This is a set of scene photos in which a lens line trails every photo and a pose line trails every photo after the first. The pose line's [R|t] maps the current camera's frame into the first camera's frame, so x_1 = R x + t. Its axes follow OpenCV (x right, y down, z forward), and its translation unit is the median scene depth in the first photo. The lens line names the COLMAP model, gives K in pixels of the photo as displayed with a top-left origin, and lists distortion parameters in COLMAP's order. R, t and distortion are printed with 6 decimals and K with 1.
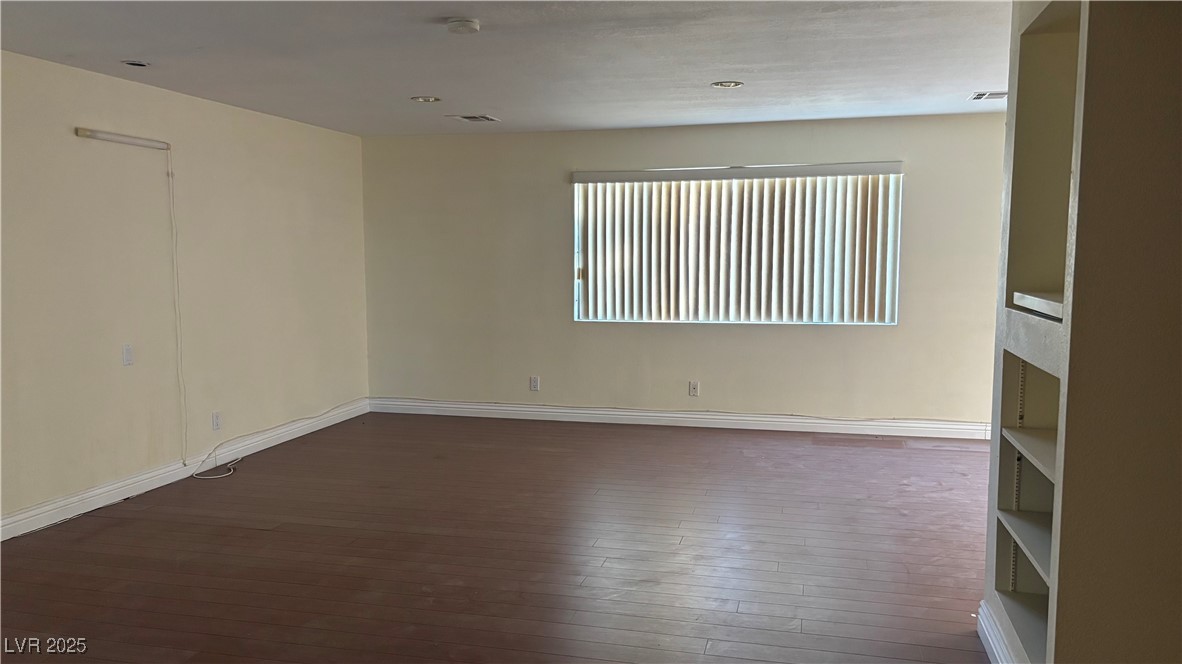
lens RADIAL K [[916.0, 0, 586.2], [0, 916.0, 333.1], [0, 0, 1]] dist [0.047384, -0.006761]
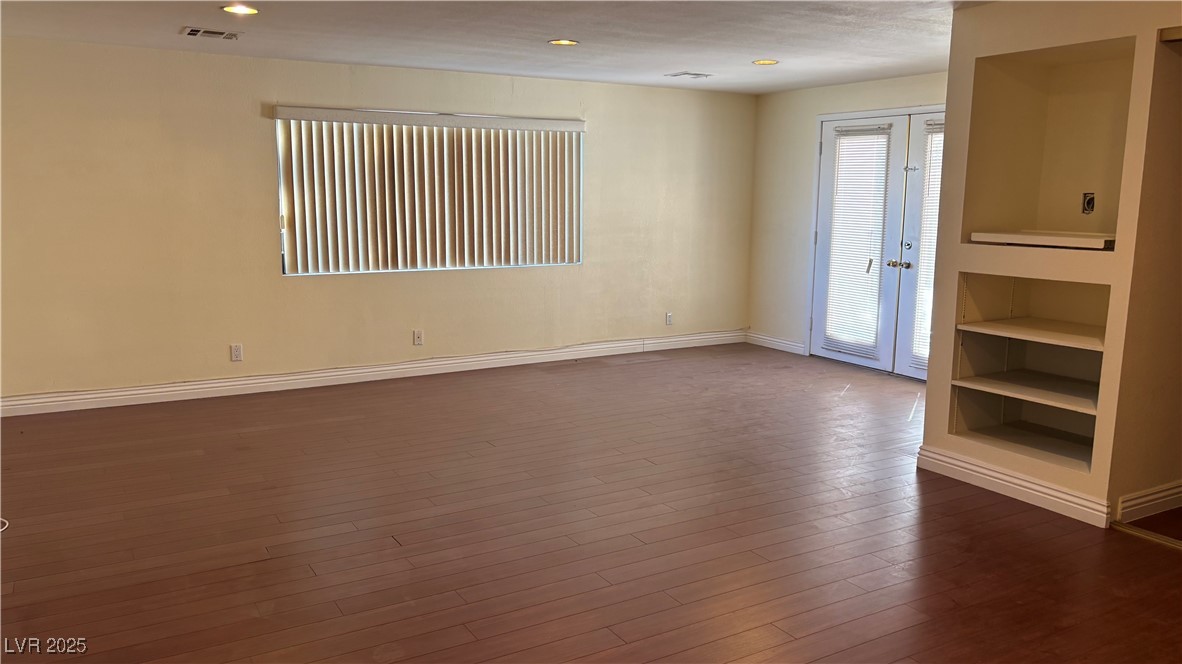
lens RADIAL K [[901.9, 0, 594.0], [0, 901.9, 338.9], [0, 0, 1]] dist [0.113756, -0.170515]
pose [[0.713923, -0.108261, 0.691804, -0.546243], [0.057834, 0.993717, 0.095825, -0.027479], [-0.697832, -0.028401, 0.715699, 0.198823]]
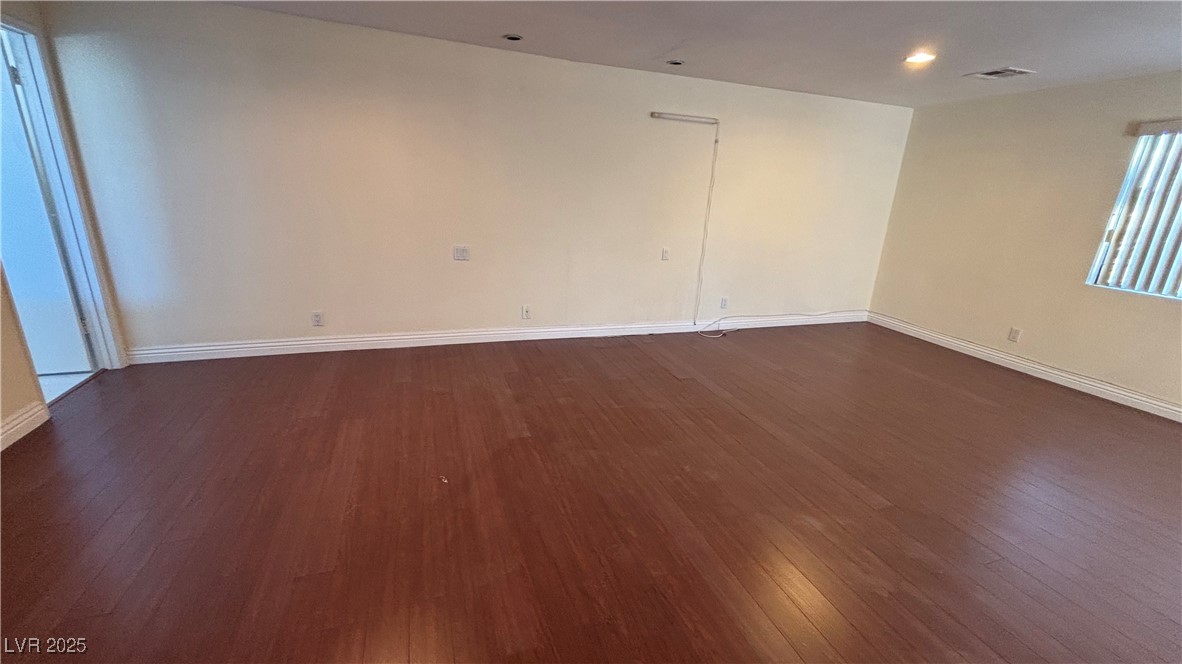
lens RADIAL K [[477.2, 0, 590.2], [0, 477.2, 332.1], [0, 0, 1]] dist [0.002637, 0.000614]
pose [[0.553932, 0.270810, -0.787287, 0.145990], [-0.124665, 0.961938, 0.243173, -0.030261], [0.823175, -0.036554, 0.566609, 0.347446]]
